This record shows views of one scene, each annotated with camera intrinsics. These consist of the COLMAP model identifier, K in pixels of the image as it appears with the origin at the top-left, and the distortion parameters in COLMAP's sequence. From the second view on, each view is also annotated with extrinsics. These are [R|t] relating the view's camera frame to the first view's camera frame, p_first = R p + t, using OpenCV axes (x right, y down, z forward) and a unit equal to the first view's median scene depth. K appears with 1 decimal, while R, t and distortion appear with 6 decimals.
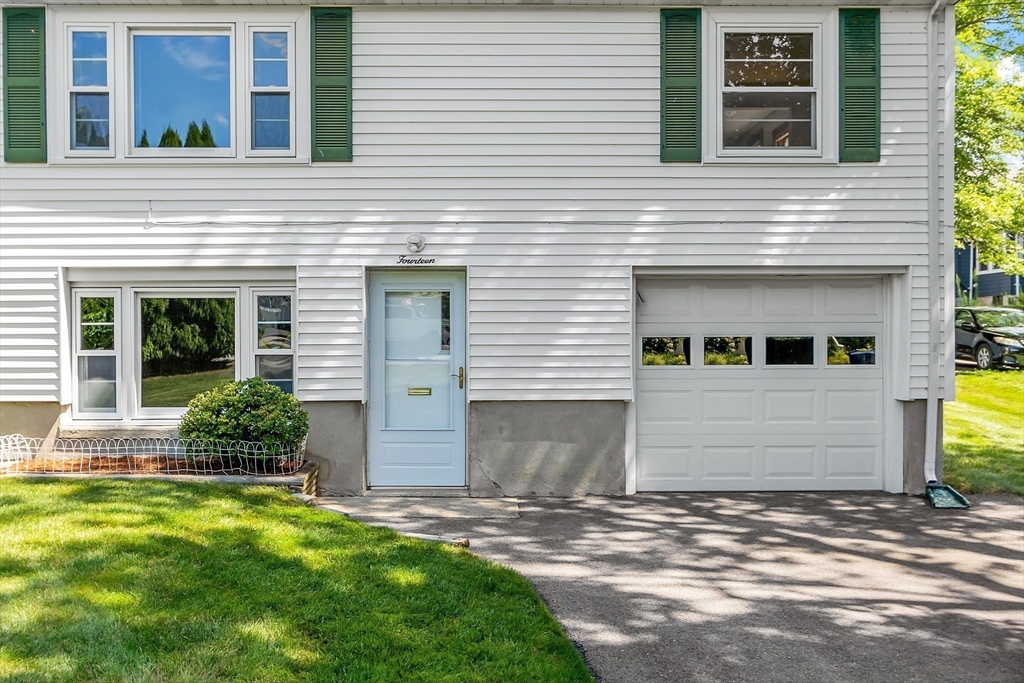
lens RADIAL K [[1149.5, 0, 513.4], [0, 1149.5, 331.4], [0, 0, 1]] dist [0.012947, 0.000000]
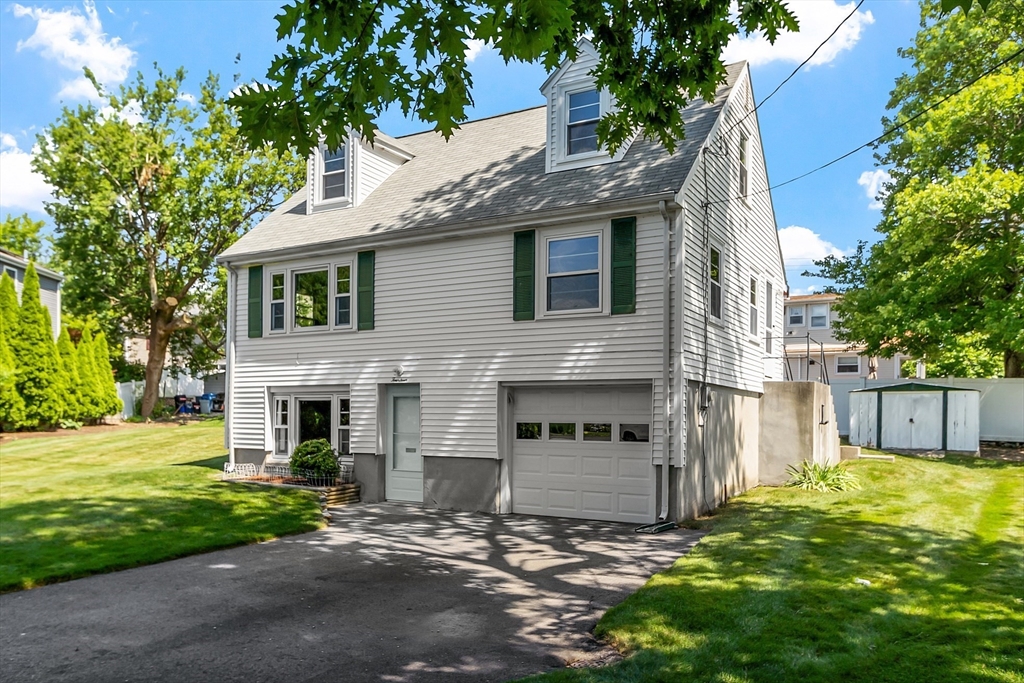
lens RADIAL K [[767.9, 0, 506.6], [0, 767.9, 398.8], [0, 0, 1]] dist [0.004560, -0.000881]
pose [[0.859424, -0.002584, -0.511256, 0.705470], [-0.011702, 0.999626, -0.024723, -0.002158], [0.511129, 0.027230, 0.859073, 0.011279]]
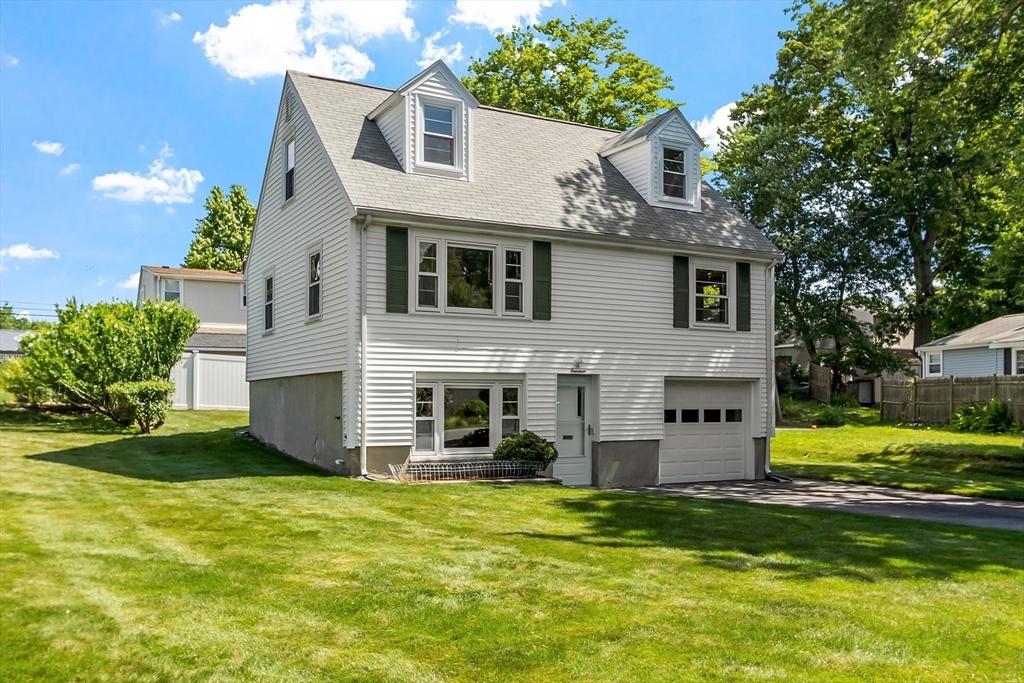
lens RADIAL K [[906.4, 0, 511.5], [0, 906.4, 351.9], [0, 0, 1]] dist [-0.007803, 0.000298]
pose [[0.877223, 0.031258, 0.479064, -0.932522], [-0.007200, 0.998622, -0.051974, -0.012843], [-0.480029, 0.042143, 0.876240, -0.318527]]
